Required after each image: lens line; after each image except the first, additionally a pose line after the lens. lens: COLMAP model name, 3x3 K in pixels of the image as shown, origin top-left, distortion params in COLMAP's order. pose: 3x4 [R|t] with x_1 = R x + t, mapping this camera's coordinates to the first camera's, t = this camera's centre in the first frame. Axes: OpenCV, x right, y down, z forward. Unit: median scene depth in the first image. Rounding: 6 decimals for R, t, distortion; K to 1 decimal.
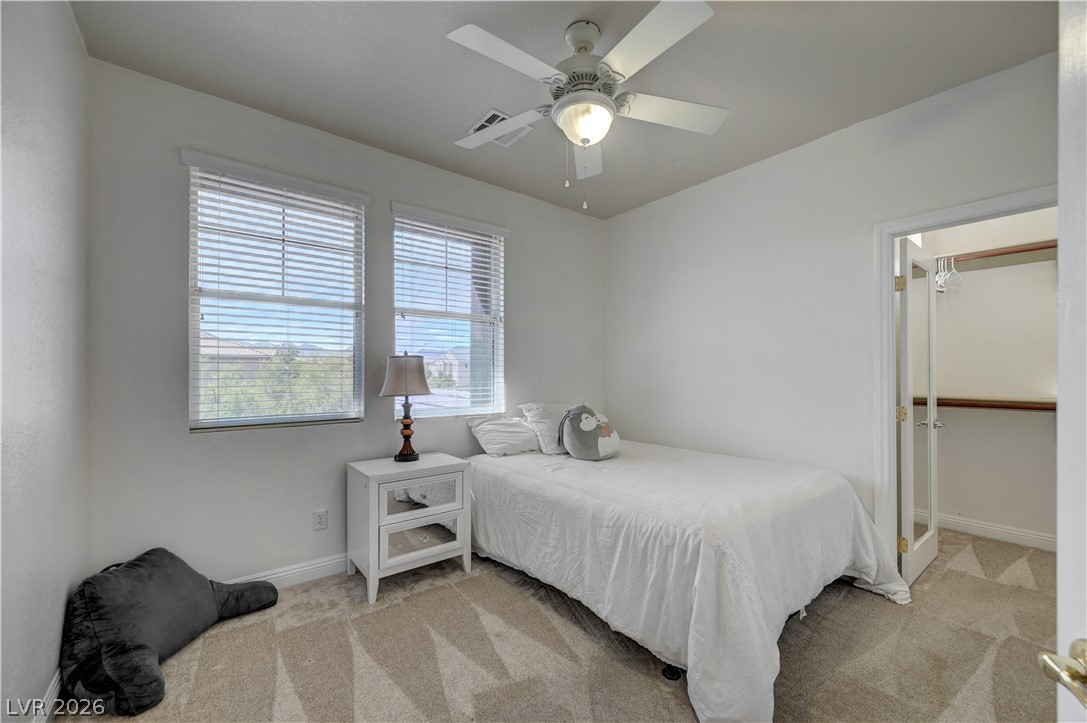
lens RADIAL K [[429.0, 0, 546.9], [0, 429.0, 371.8], [0, 0, 1]] dist [-0.000100, 0.000550]
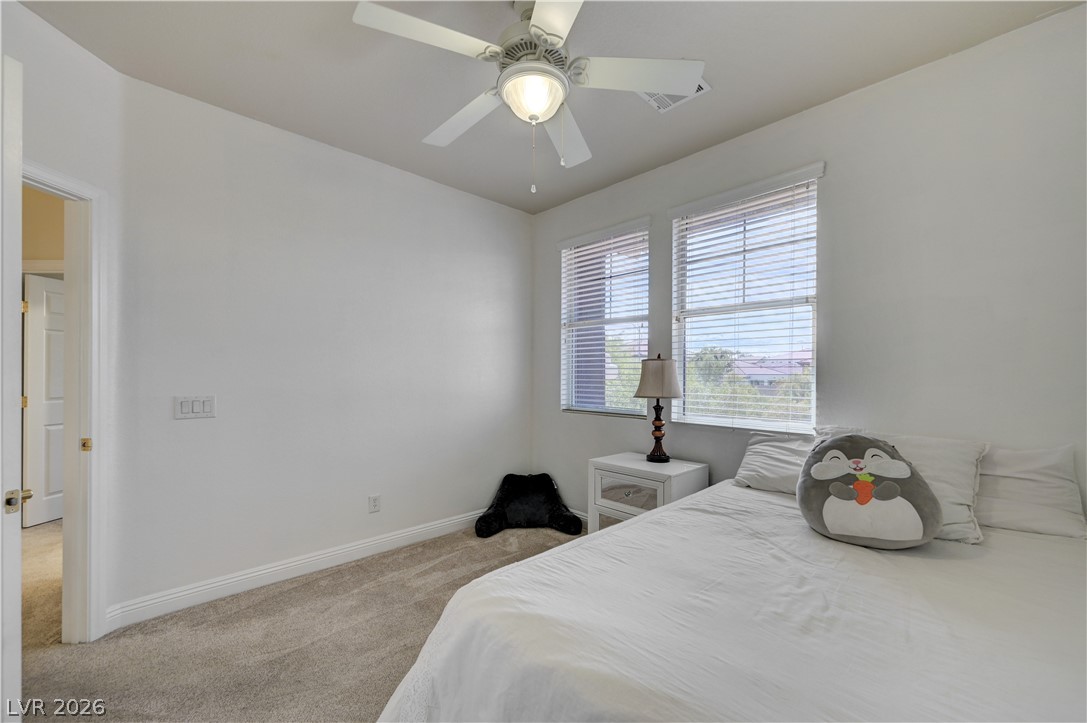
lens RADIAL K [[435.4, 0, 545.5], [0, 435.4, 374.5], [0, 0, 1]] dist [0.000326, 0.000371]
pose [[0.107183, 0.007170, -0.994213, 0.681122], [0.005789, 0.999953, 0.007835, -0.011482], [0.994222, -0.006596, 0.107136, 0.620886]]
